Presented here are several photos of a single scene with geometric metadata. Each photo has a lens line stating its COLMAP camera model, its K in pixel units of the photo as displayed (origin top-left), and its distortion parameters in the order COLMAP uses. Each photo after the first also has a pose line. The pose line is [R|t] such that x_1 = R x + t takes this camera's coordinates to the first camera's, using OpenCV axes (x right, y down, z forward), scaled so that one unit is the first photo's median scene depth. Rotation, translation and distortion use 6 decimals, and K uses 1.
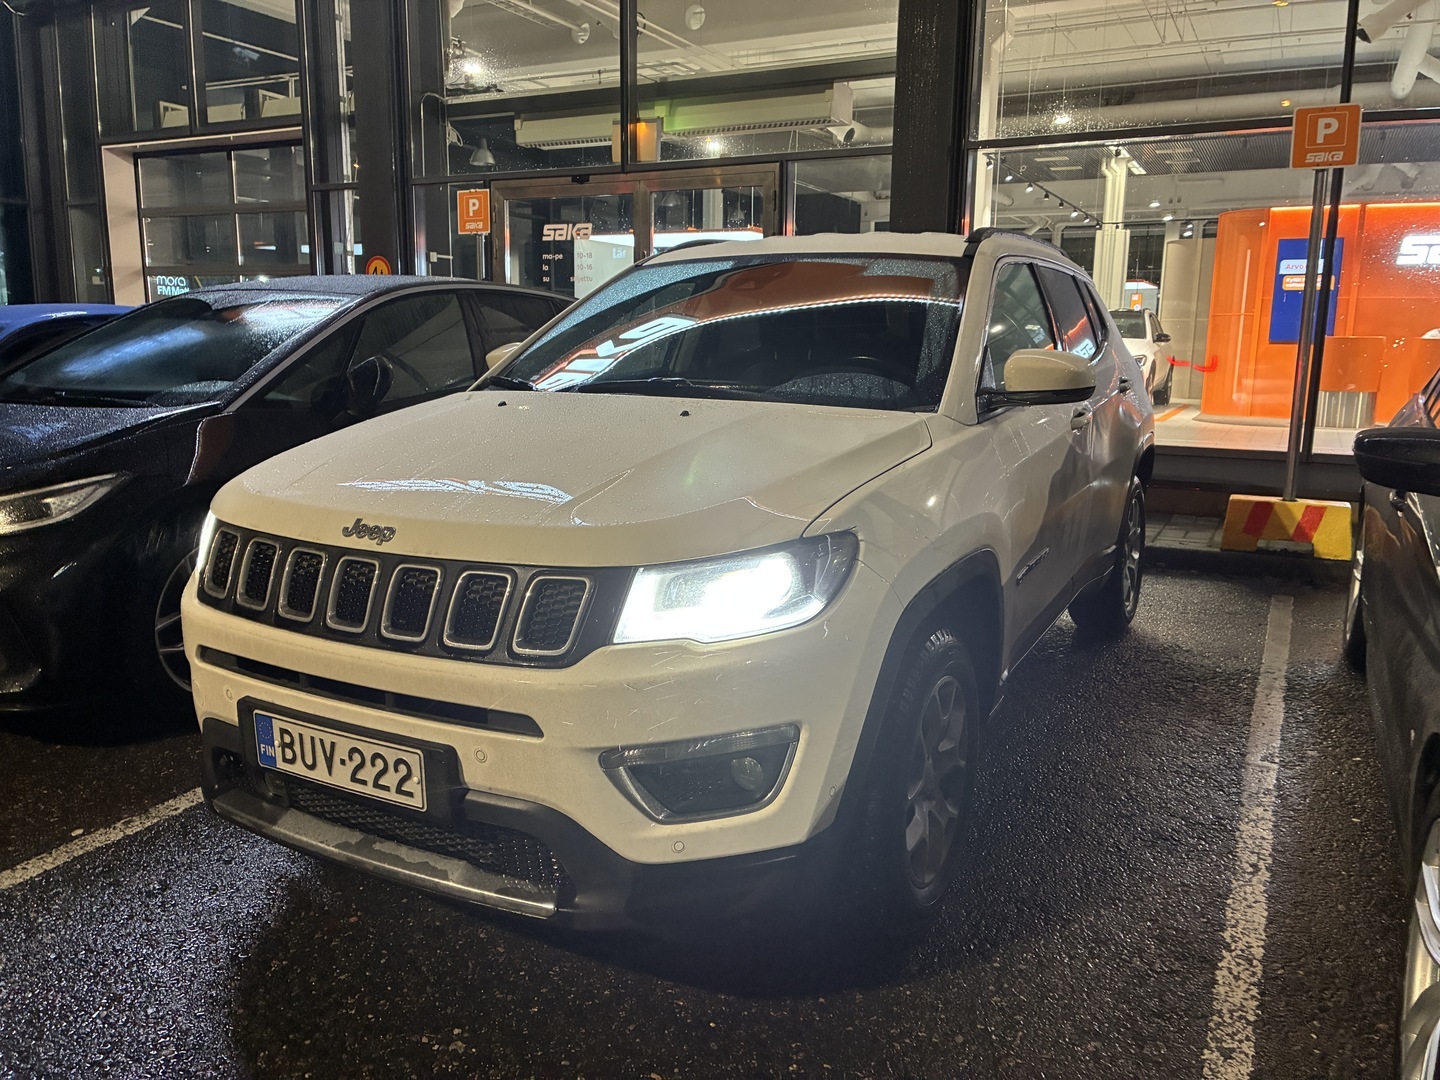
lens RADIAL K [[1067.2, 0, 721.9], [0, 1067.2, 530.9], [0, 0, 1]] dist [0.061986, -0.089266]
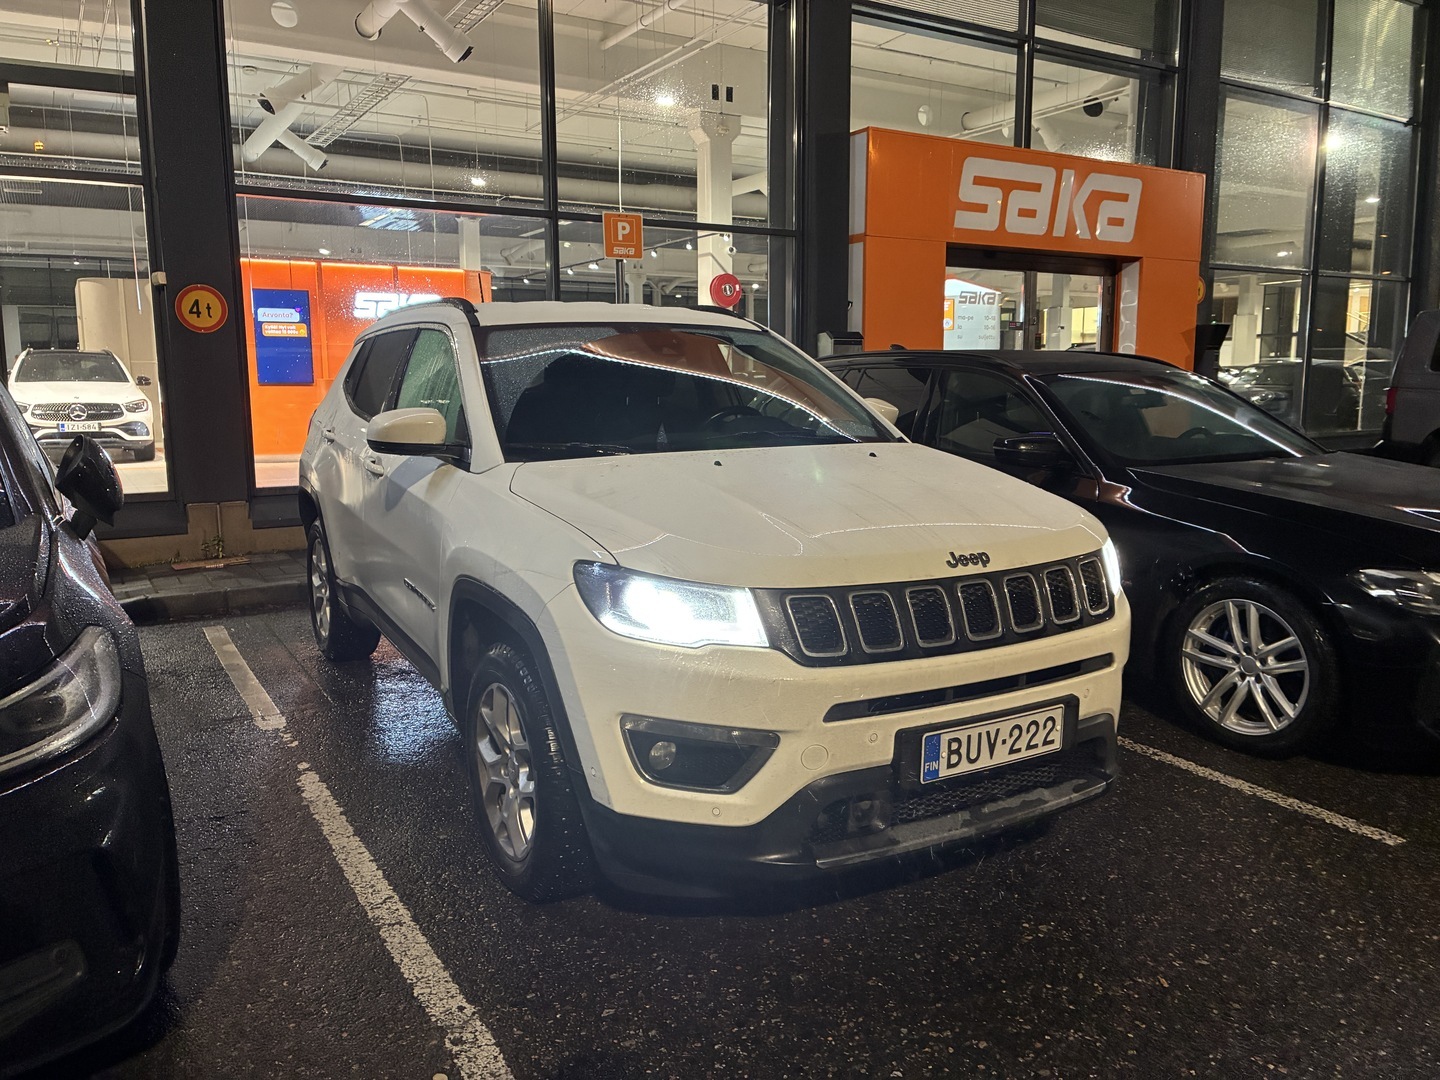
lens RADIAL K [[1084.2, 0, 720.0], [0, 1084.2, 540.0], [0, 0, 1]] dist [-0.003232, -0.000249]
pose [[0.518284, -0.136251, 0.844285, -1.521326], [0.159618, 0.985291, 0.061022, -0.143169], [-0.840181, 0.103136, 0.532409, 0.568077]]
